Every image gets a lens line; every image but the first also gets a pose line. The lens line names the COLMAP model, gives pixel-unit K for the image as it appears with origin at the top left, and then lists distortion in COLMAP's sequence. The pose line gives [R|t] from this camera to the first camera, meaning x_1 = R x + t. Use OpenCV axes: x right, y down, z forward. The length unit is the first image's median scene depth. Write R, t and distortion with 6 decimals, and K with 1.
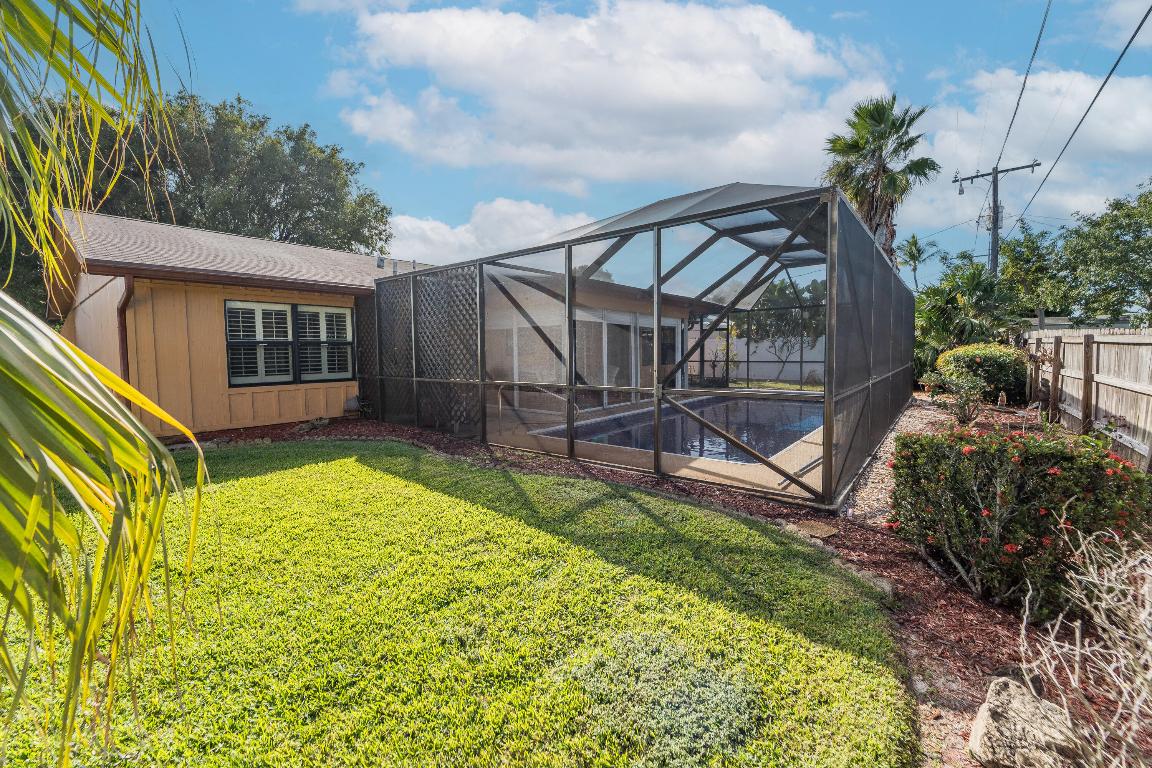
lens RADIAL K [[467.0, 0, 579.7], [0, 467.0, 371.1], [0, 0, 1]] dist [0.001950, 0.000120]
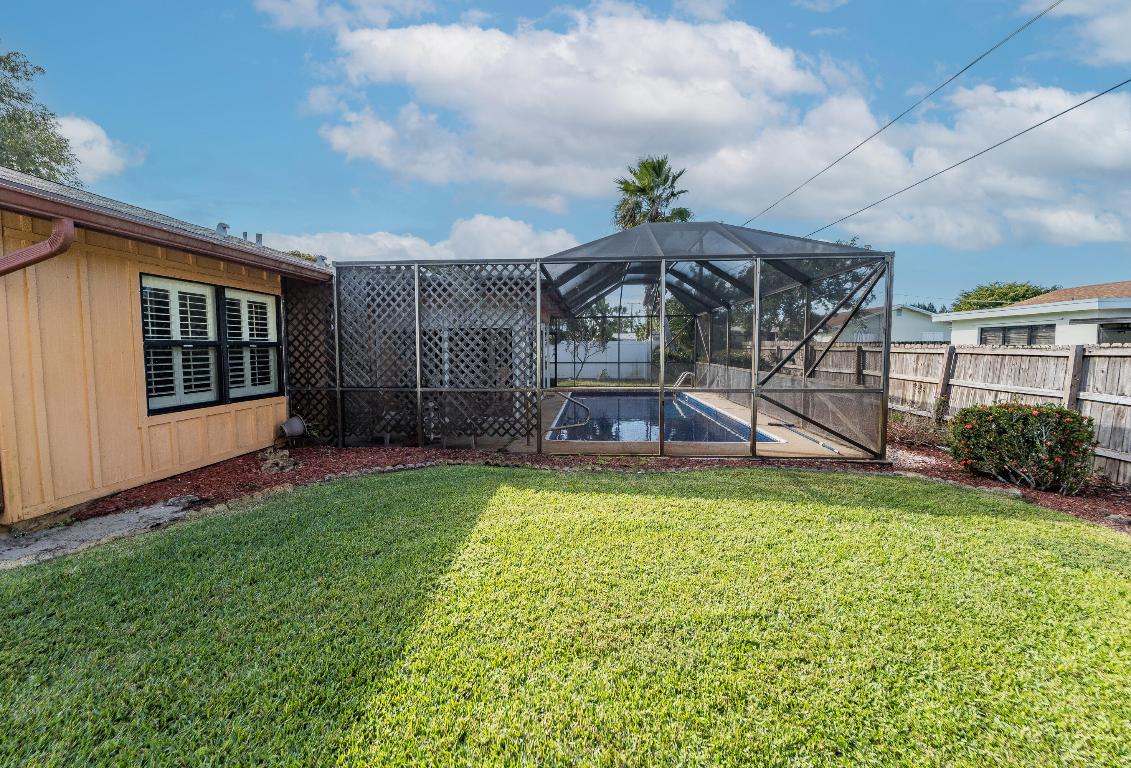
lens RADIAL K [[463.5, 0, 565.5], [0, 463.5, 384.0], [0, 0, 1]] dist [0.000252, 0.000022]
pose [[0.817056, -0.032650, 0.575633, -0.590775], [0.014908, 0.999258, 0.035517, -0.018523], [-0.576366, -0.020437, 0.816936, 0.160860]]
